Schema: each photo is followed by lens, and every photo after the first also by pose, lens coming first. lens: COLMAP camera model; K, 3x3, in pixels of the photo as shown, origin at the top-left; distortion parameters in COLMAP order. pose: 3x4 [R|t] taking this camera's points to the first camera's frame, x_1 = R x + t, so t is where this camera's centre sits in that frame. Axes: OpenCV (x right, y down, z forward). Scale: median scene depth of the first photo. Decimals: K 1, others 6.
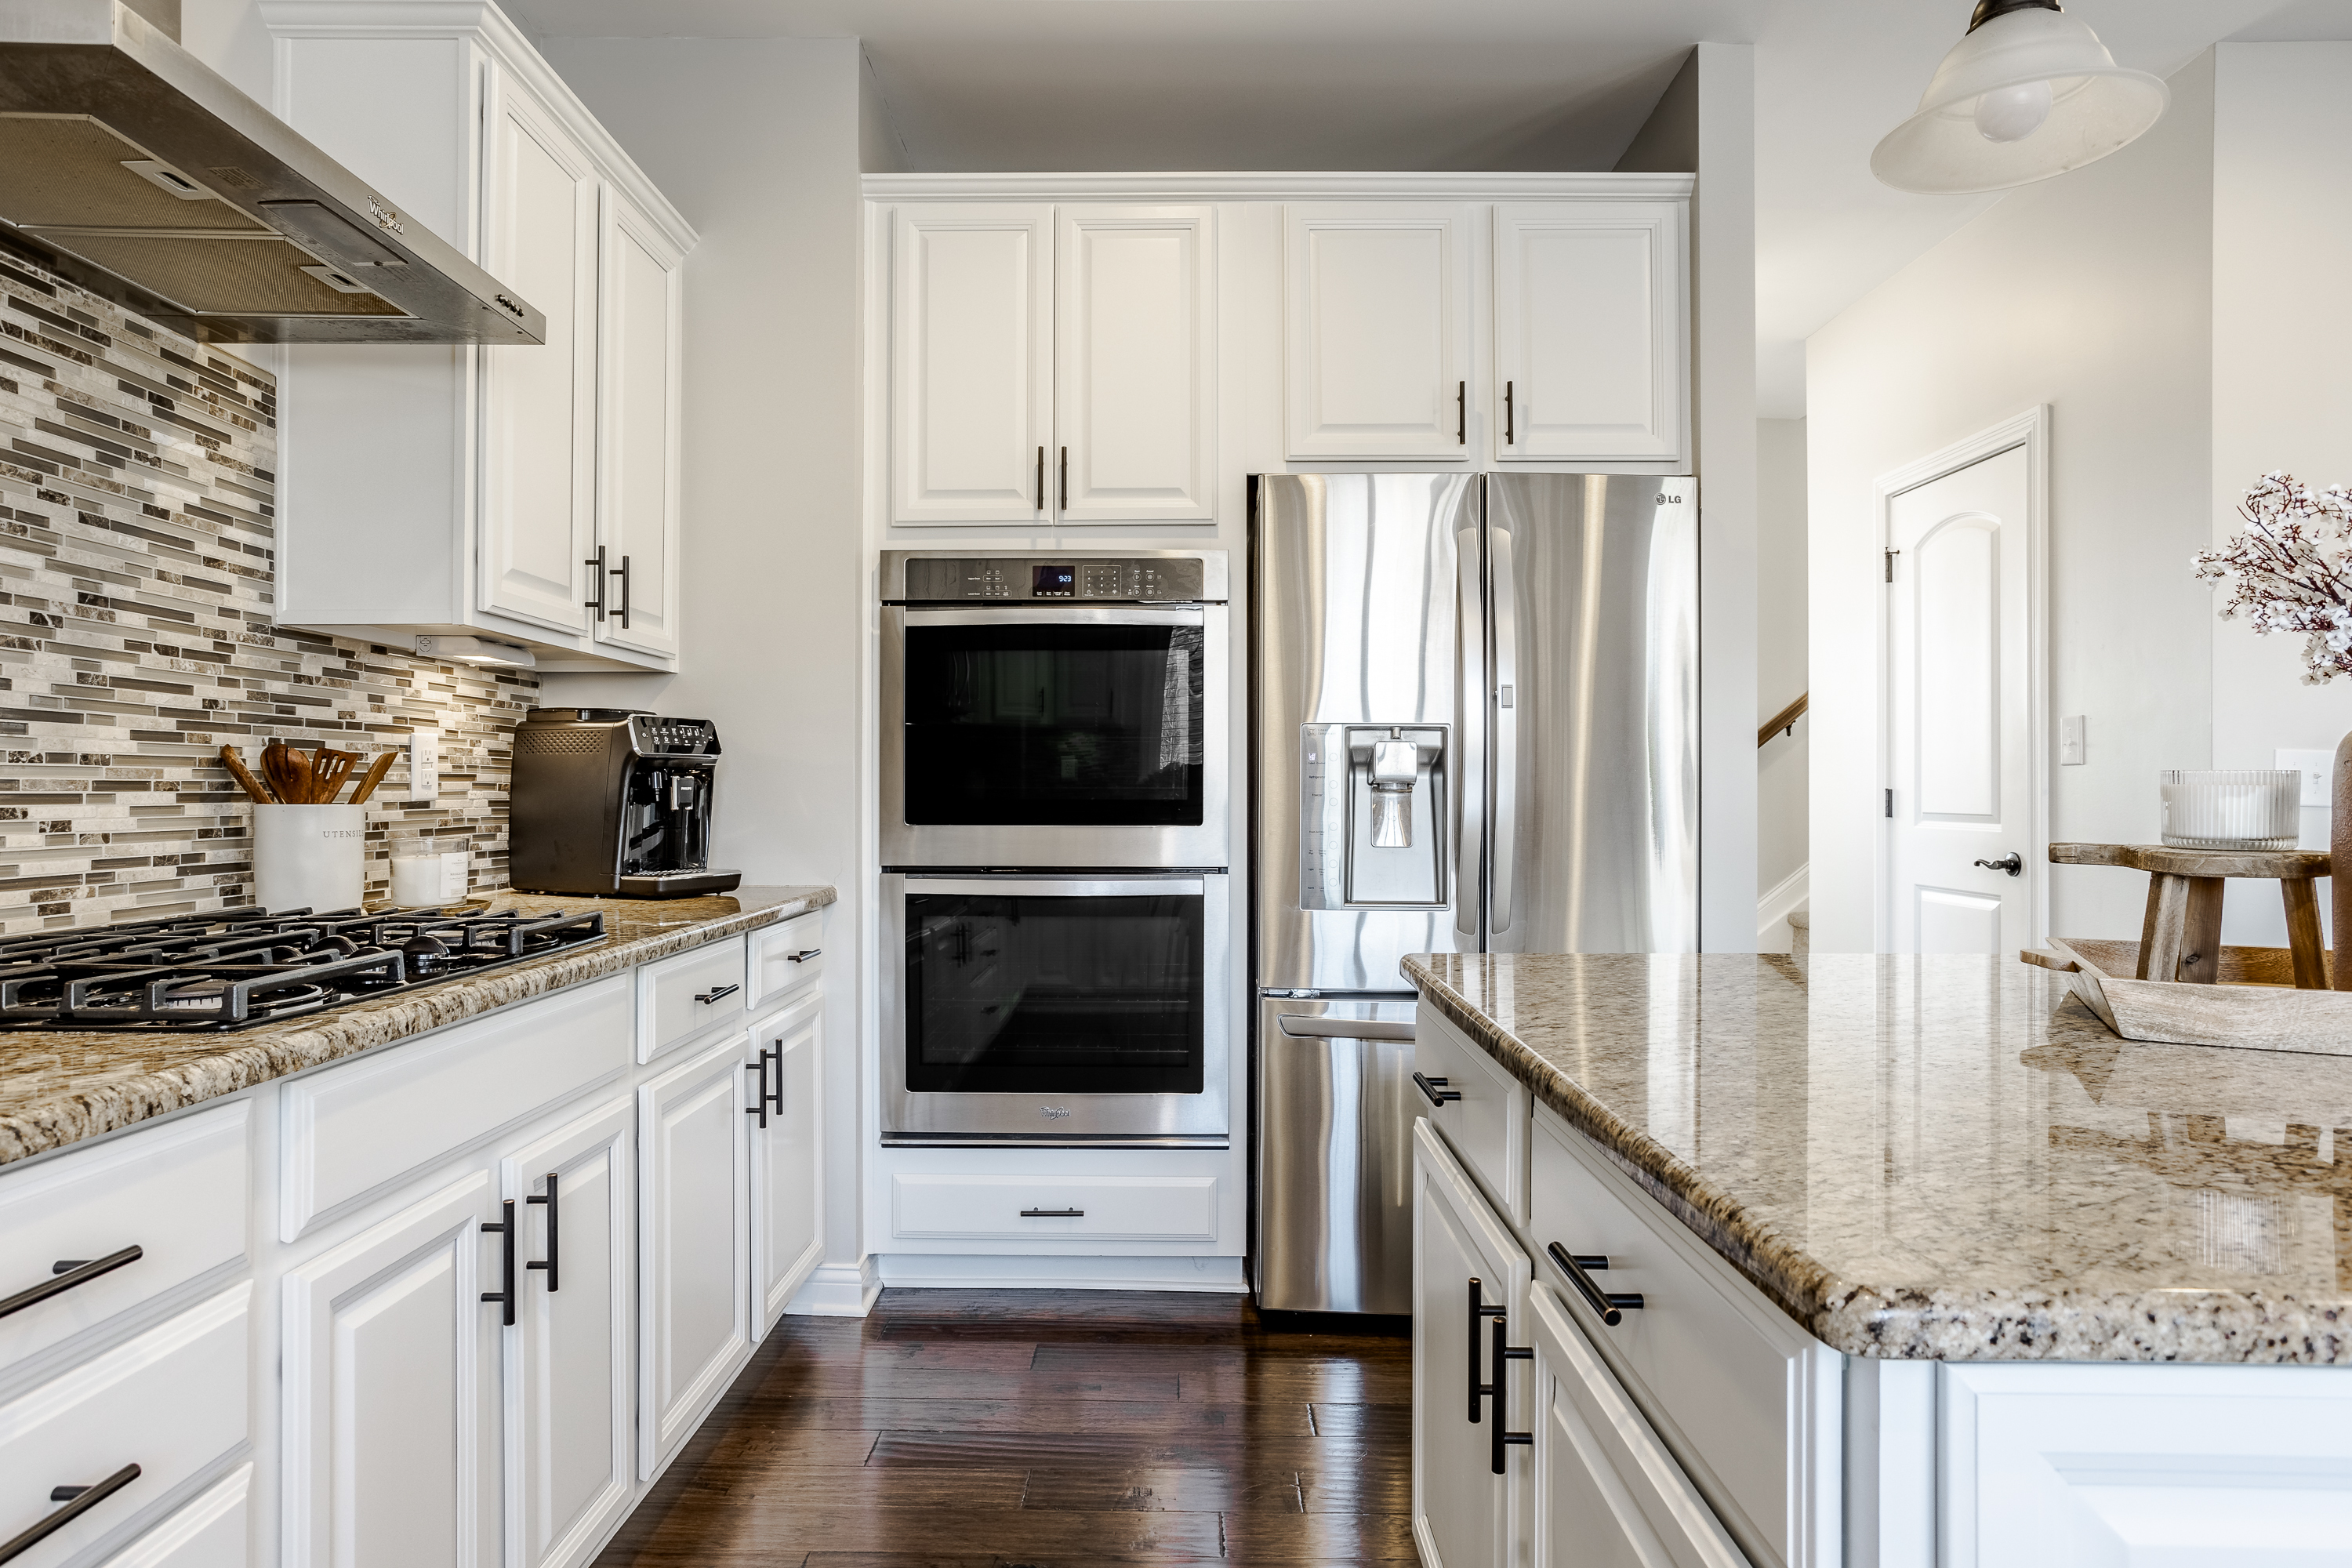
lens RADIAL K [[1356.3, 0, 1214.7], [0, 1356.3, 789.5], [0, 0, 1]] dist [-0.015208, 0.011693]
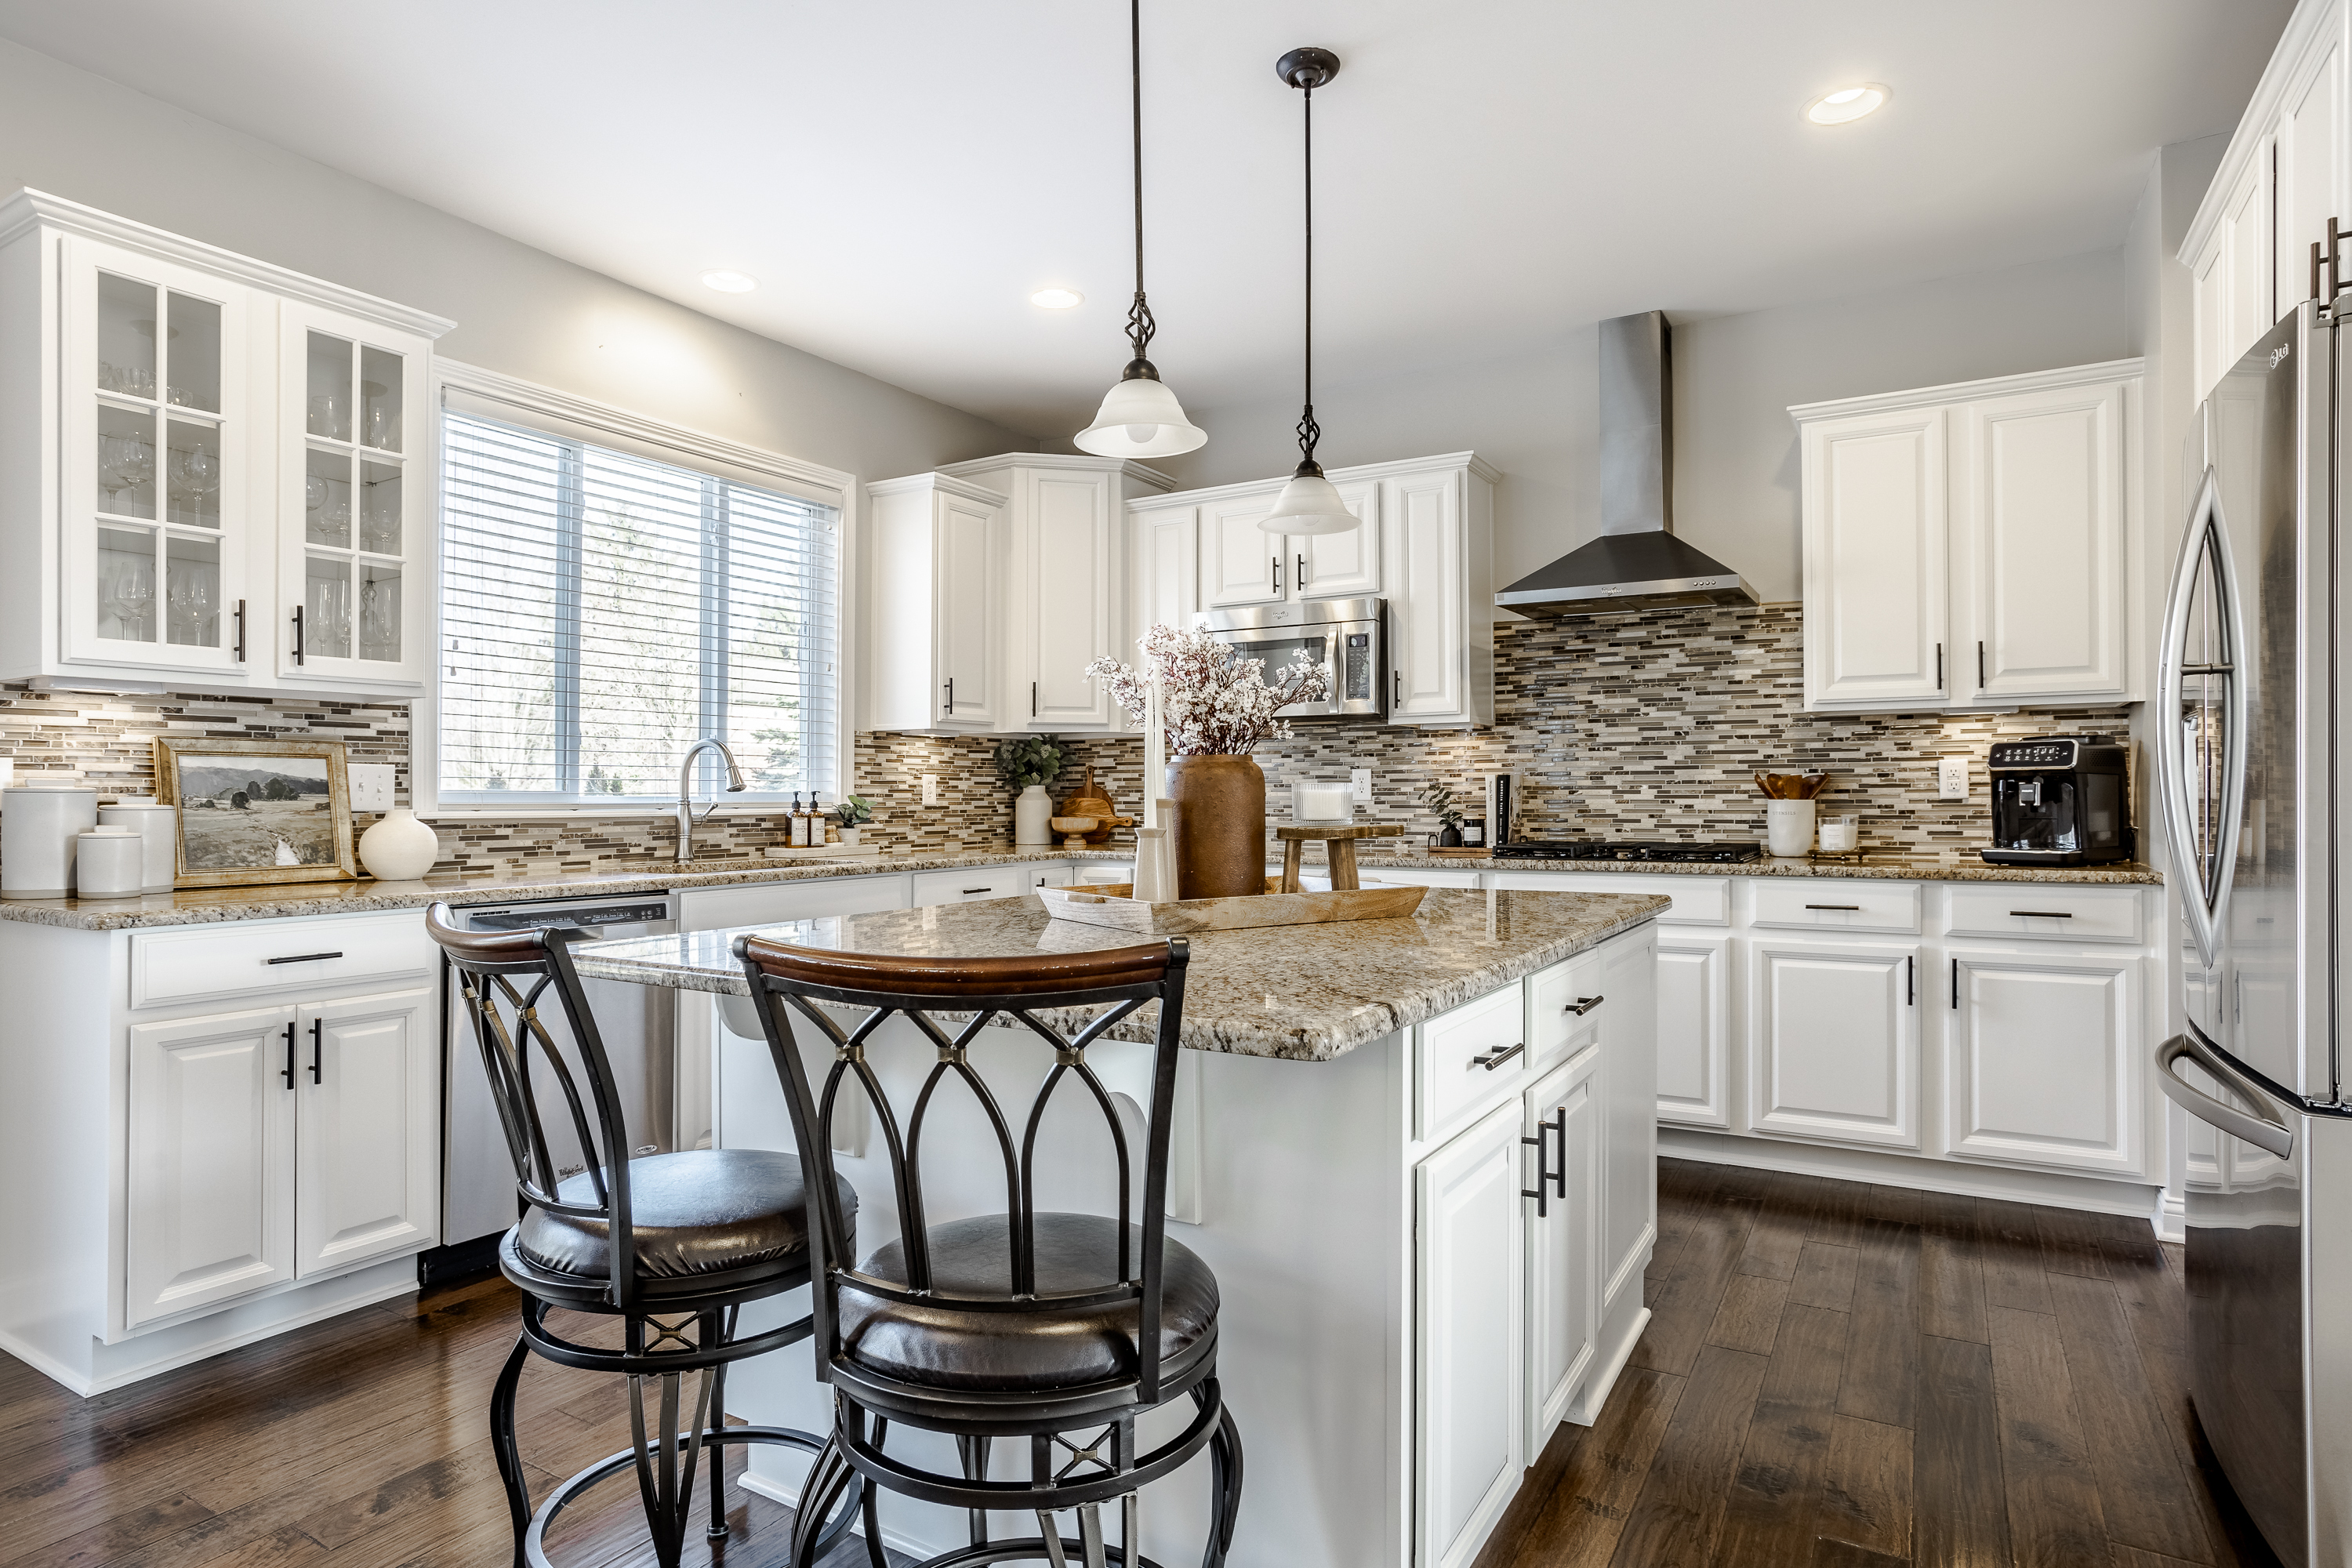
lens RADIAL K [[1268.5, 0, 1174.6], [0, 1268.5, 794.9], [0, 0, 1]] dist [-0.045334, 0.020297]
pose [[-0.520665, -0.001853, -0.853759, 1.411566], [0.002546, 0.999990, -0.003723, 0.007583], [0.853757, -0.004112, -0.520655, 1.066929]]
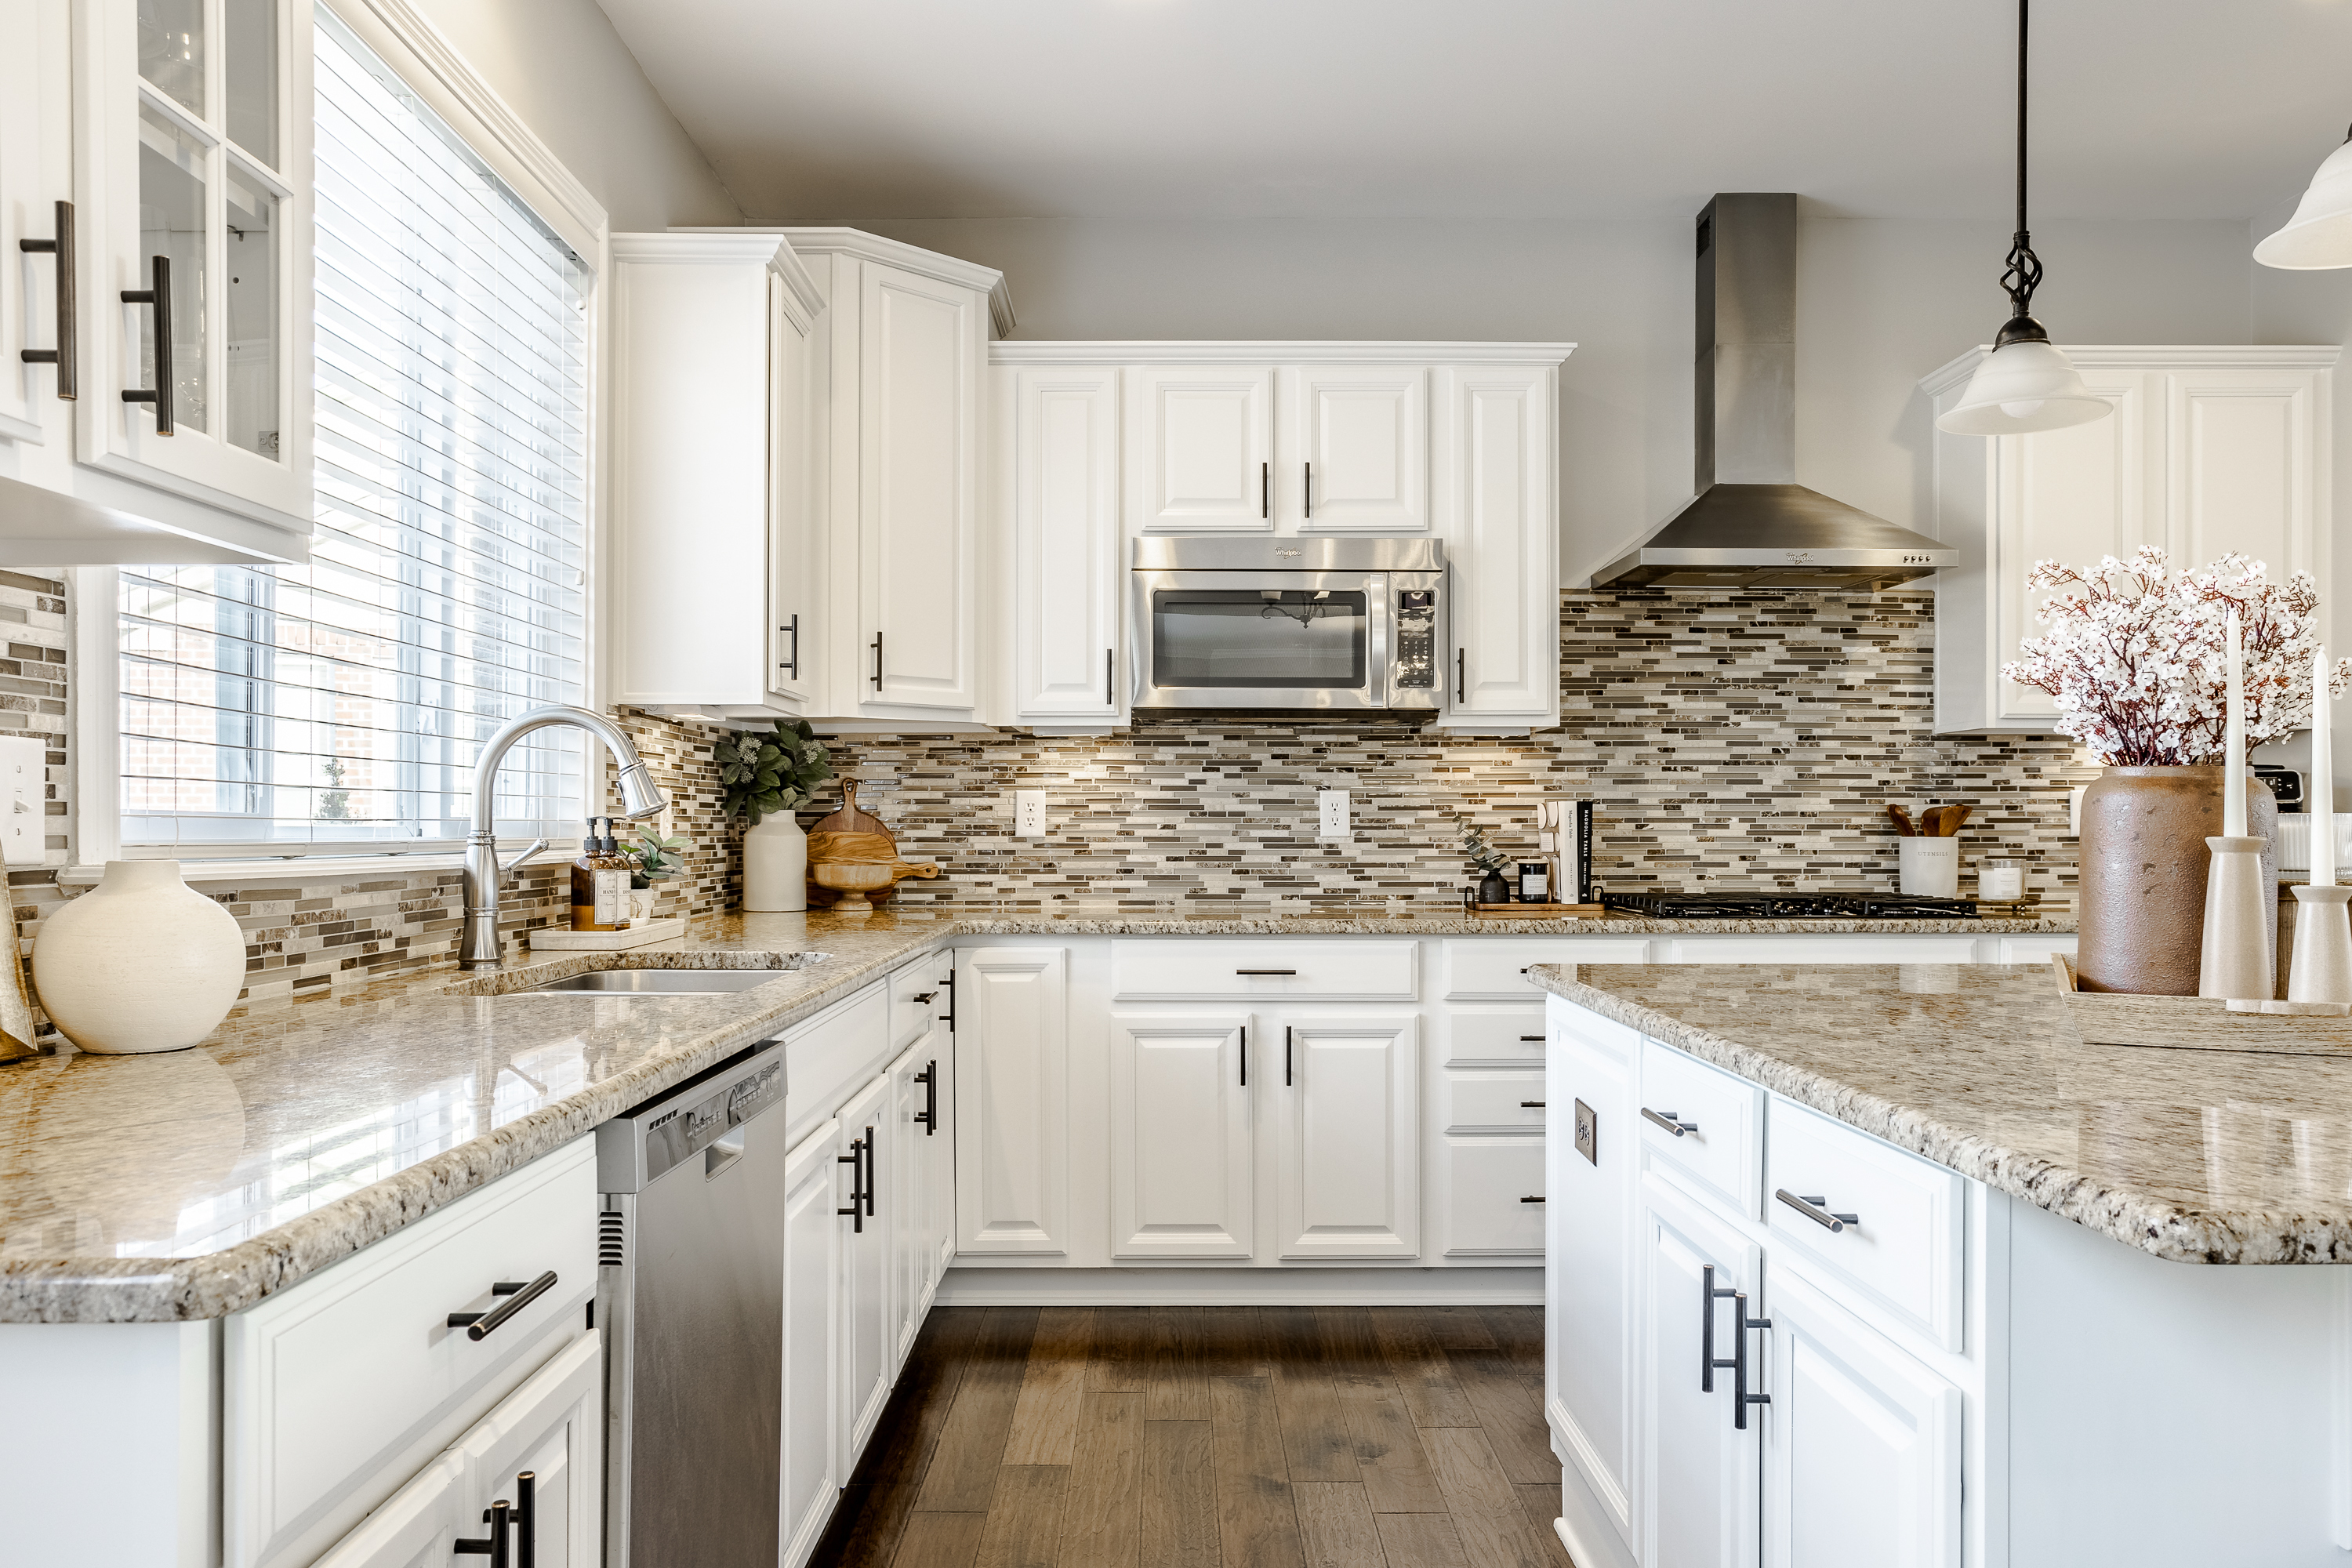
lens RADIAL K [[1740.8, 0, 1195.2], [0, 1740.8, 808.8], [0, 0, 1]] dist [0.003342, 0.028628]
pose [[0.007591, -0.014289, -0.999869, 1.406122], [-0.000103, 0.999898, -0.014290, 0.005980], [0.999971, 0.000212, 0.007589, 0.025608]]
